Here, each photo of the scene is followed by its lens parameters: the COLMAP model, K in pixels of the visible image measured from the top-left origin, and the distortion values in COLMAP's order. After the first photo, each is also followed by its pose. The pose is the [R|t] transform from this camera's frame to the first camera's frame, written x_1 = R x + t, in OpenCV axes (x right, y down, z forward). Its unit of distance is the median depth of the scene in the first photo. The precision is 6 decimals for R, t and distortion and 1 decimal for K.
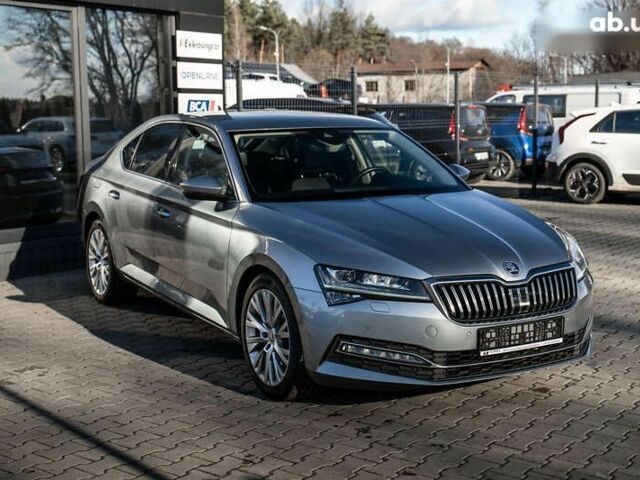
lens RADIAL K [[964.7, 0, 320.0], [0, 964.7, 240.0], [0, 0, 1]] dist [0.016089, 0.060519]
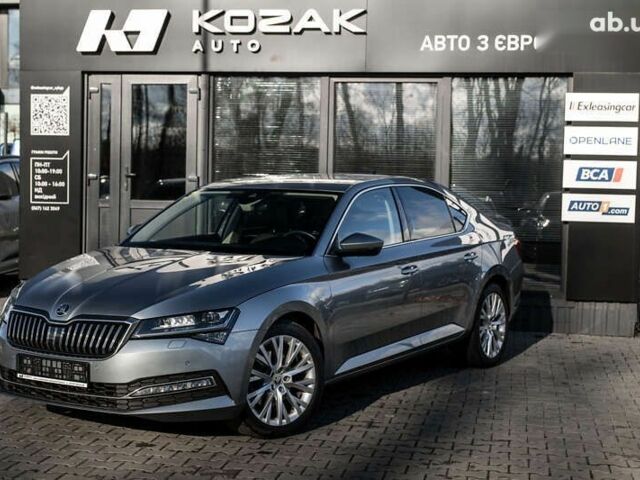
lens RADIAL K [[1104.9, 0, 304.1], [0, 1104.9, 240.8], [0, 0, 1]] dist [0.013495, -0.057928]
pose [[0.464045, 0.062577, -0.883599, 1.190225], [-0.137510, 0.990498, -0.002069, -0.069357], [0.875074, 0.122464, 0.468240, 0.526713]]
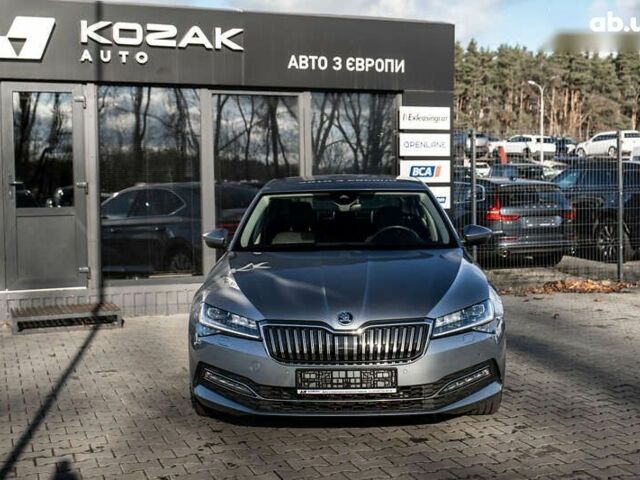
lens RADIAL K [[890.0, 0, 320.0], [0, 890.0, 240.0], [0, 0, 1]] dist [0.008267, 0.006777]
pose [[0.852738, 0.029797, -0.521488, 0.574597], [-0.061322, 0.997179, -0.043297, -0.011055], [0.518727, 0.068899, 0.852159, 0.099912]]
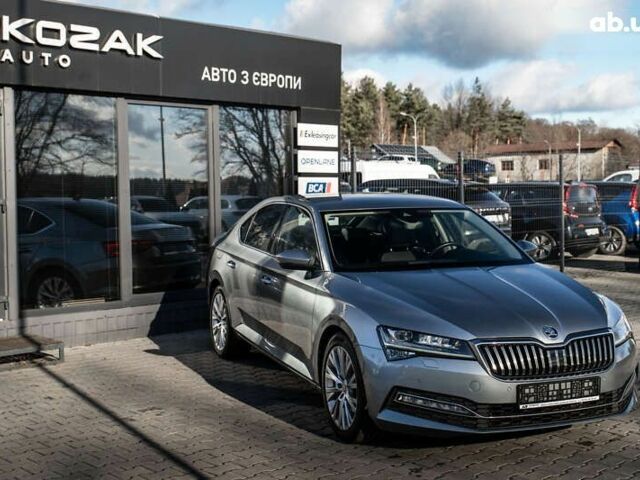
lens RADIAL K [[896.0, 0, 311.2], [0, 896.0, 249.2], [0, 0, 1]] dist [-0.001904, -0.077143]
pose [[0.986527, 0.006374, -0.163472, 0.076090], [-0.017090, 0.997789, -0.064229, 0.003378], [0.162701, 0.066158, 0.984455, -0.072551]]
